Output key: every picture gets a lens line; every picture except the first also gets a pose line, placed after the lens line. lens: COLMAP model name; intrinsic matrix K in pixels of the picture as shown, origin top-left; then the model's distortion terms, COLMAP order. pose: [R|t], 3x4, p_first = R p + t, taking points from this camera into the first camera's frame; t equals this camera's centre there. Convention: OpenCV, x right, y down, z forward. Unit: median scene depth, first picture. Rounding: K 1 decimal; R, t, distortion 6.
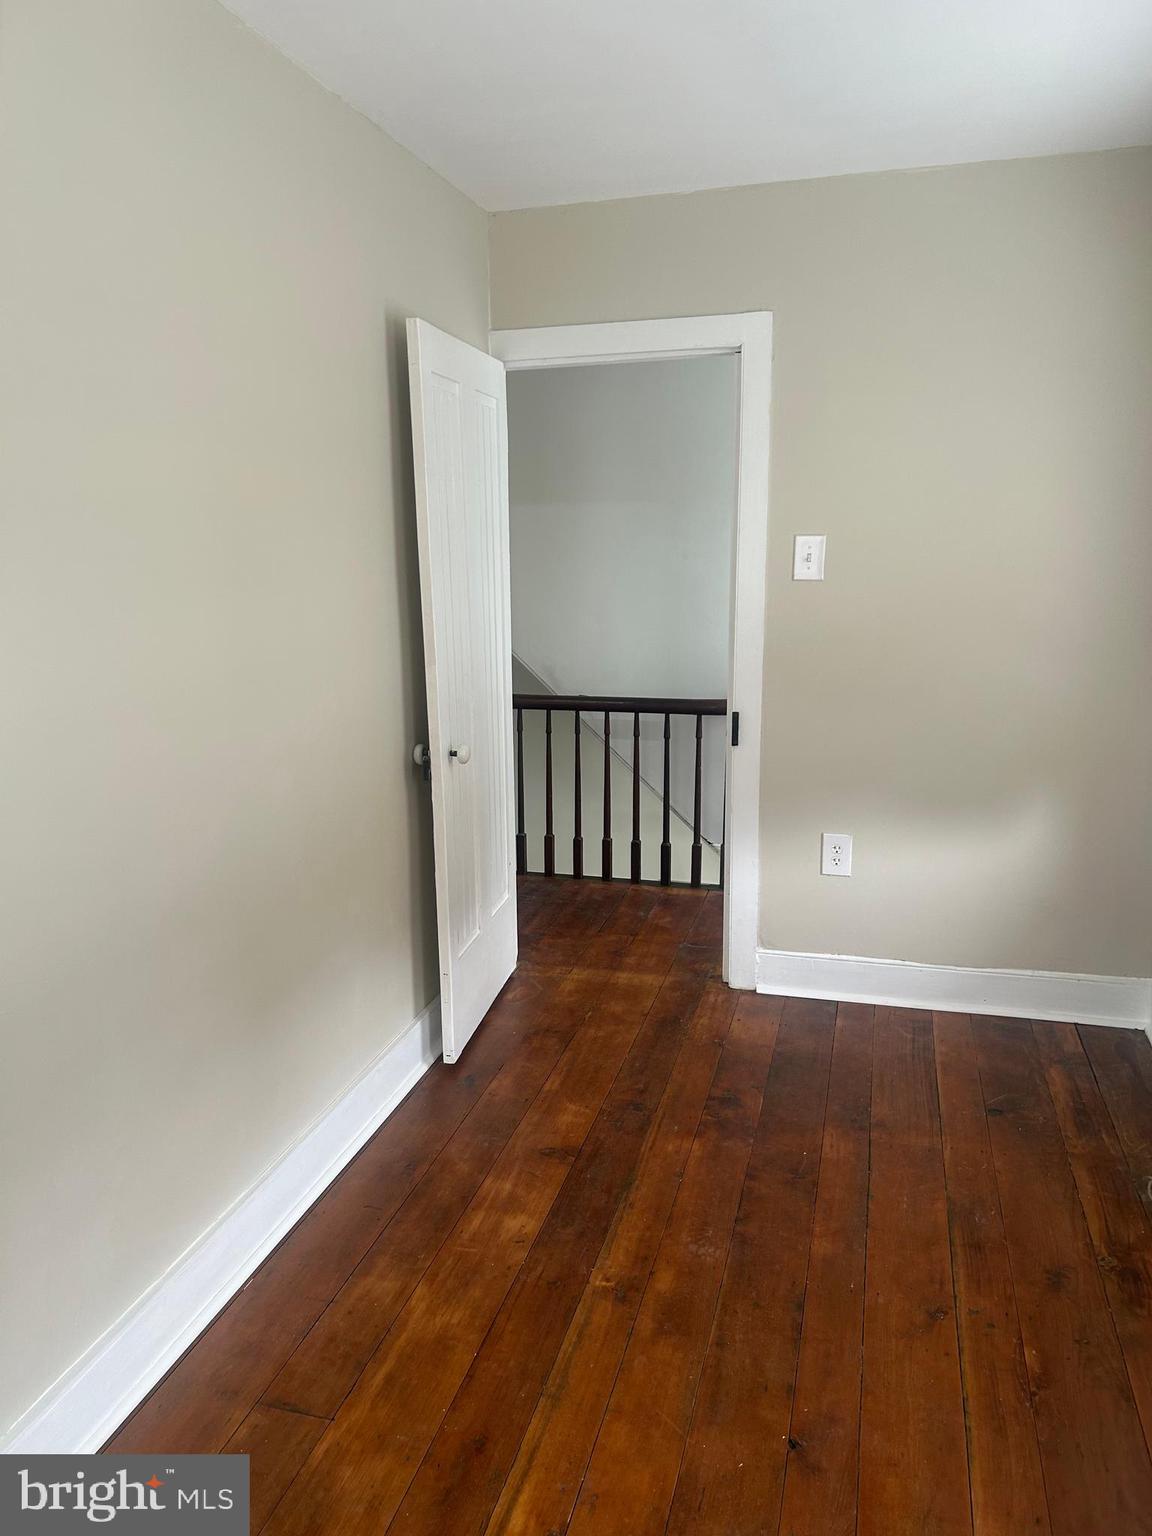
lens RADIAL K [[1167.8, 0, 581.7], [0, 1167.8, 765.9], [0, 0, 1]] dist [0.039480, -0.014048]
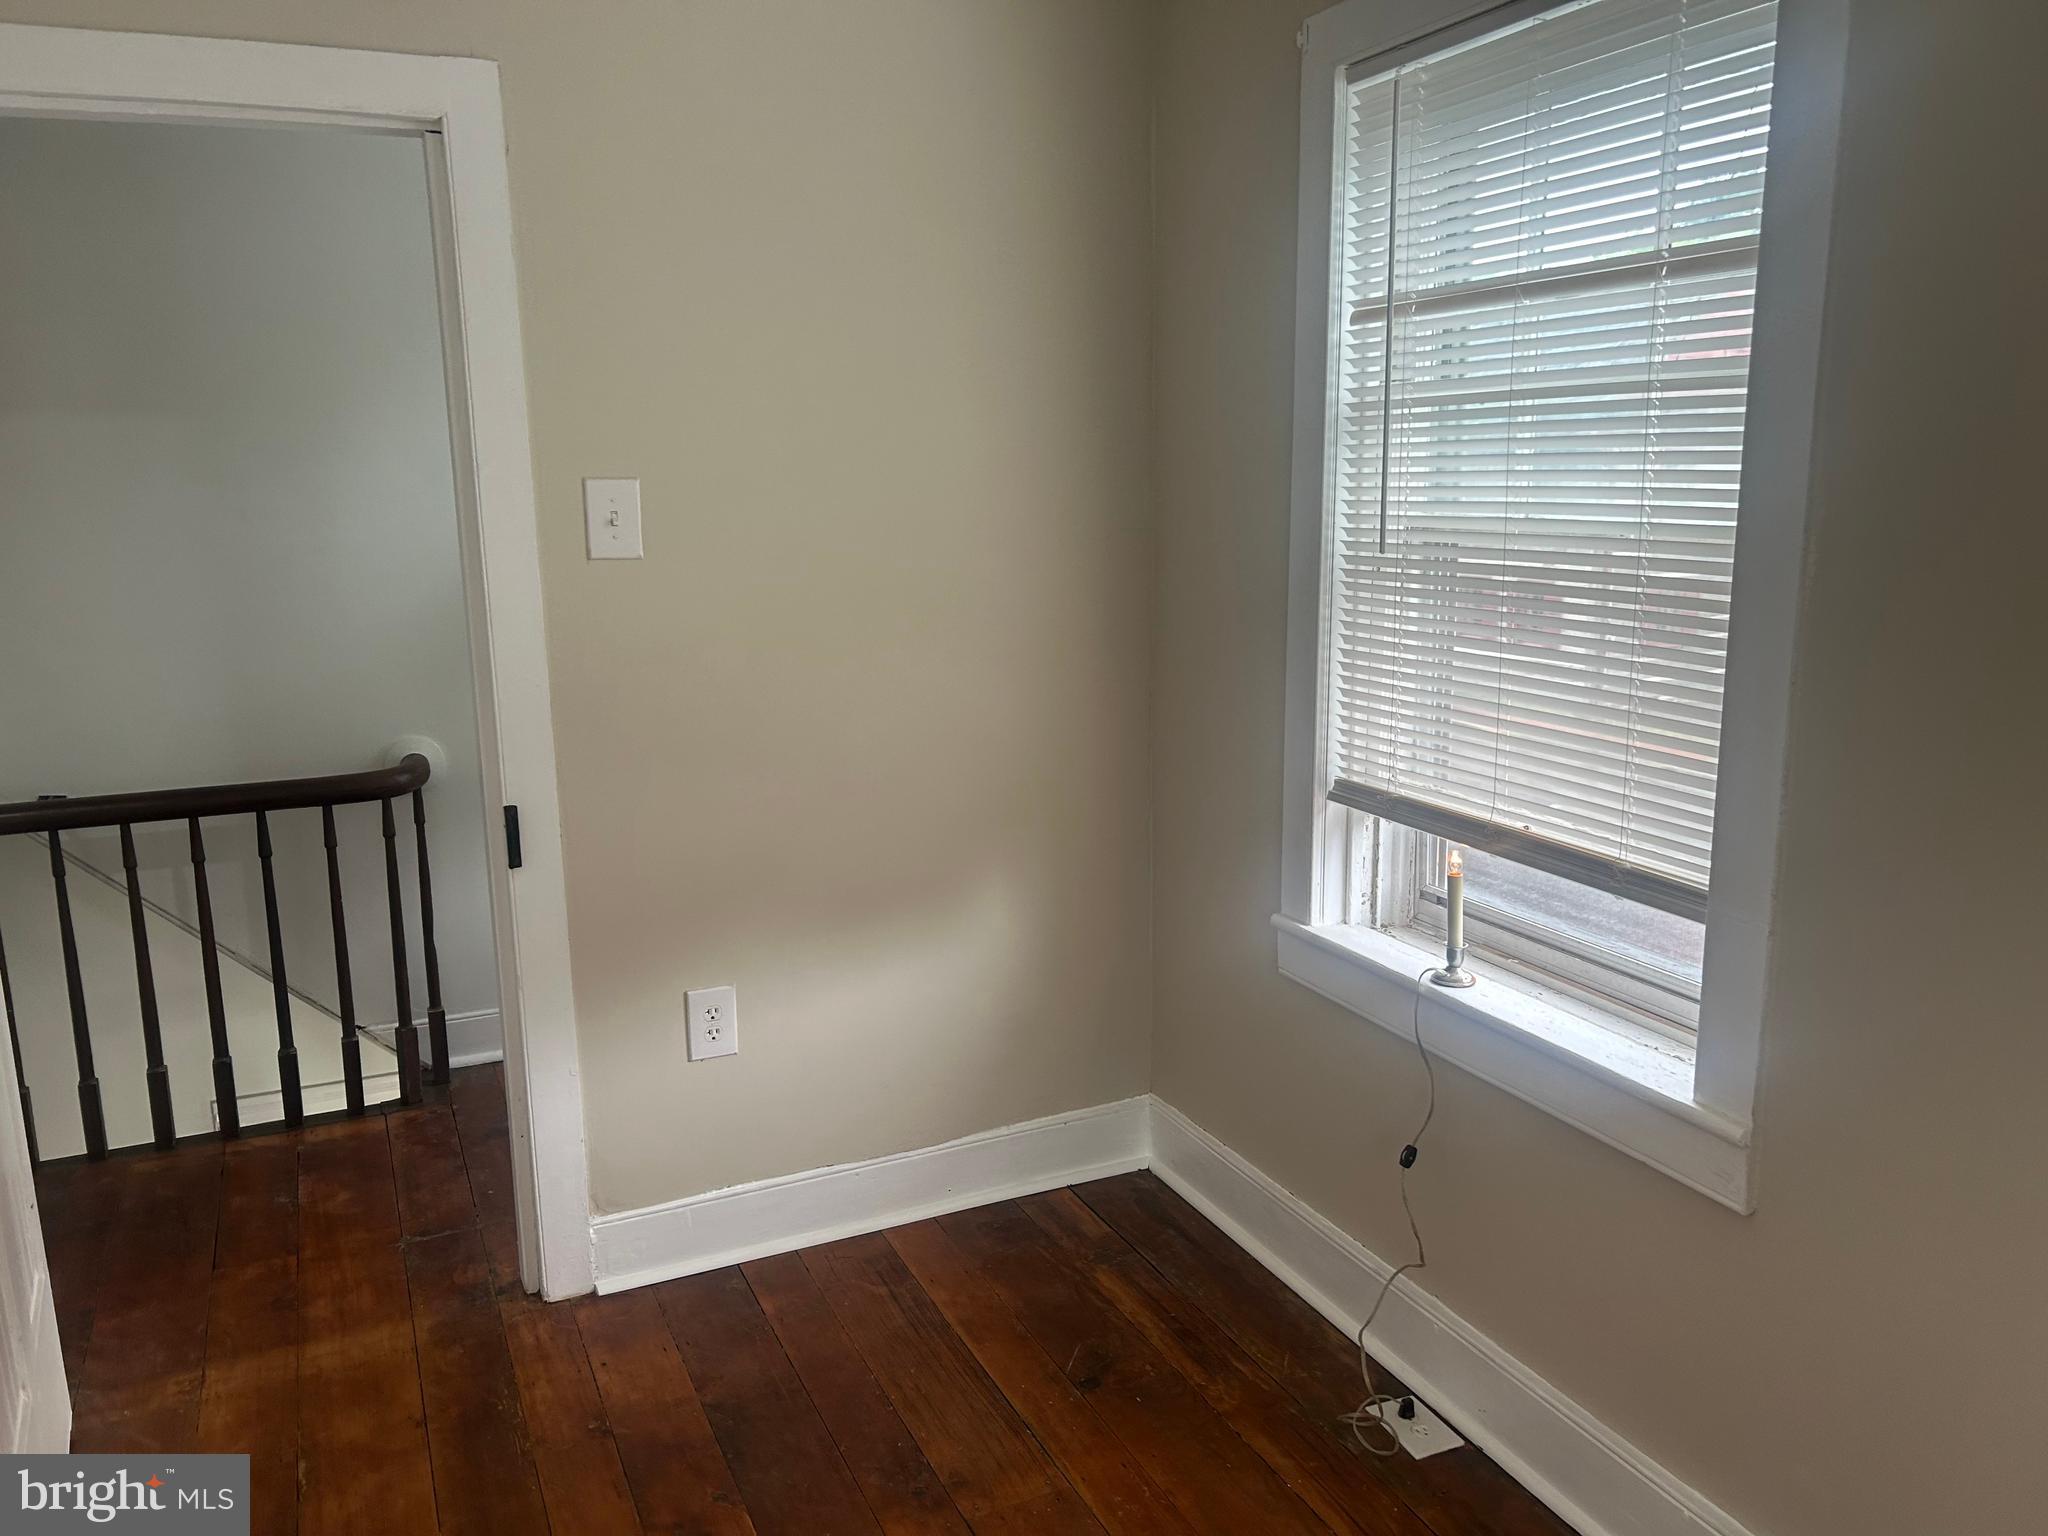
lens RADIAL K [[1557.1, 0, 1018.5], [0, 1557.1, 769.8], [0, 0, 1]] dist [0.039480, -0.014048]
pose [[0.766711, -0.130721, 0.628543, -0.139071], [0.131140, 0.990297, 0.045990, -0.065302], [-0.628456, 0.047166, 0.776414, 0.291469]]
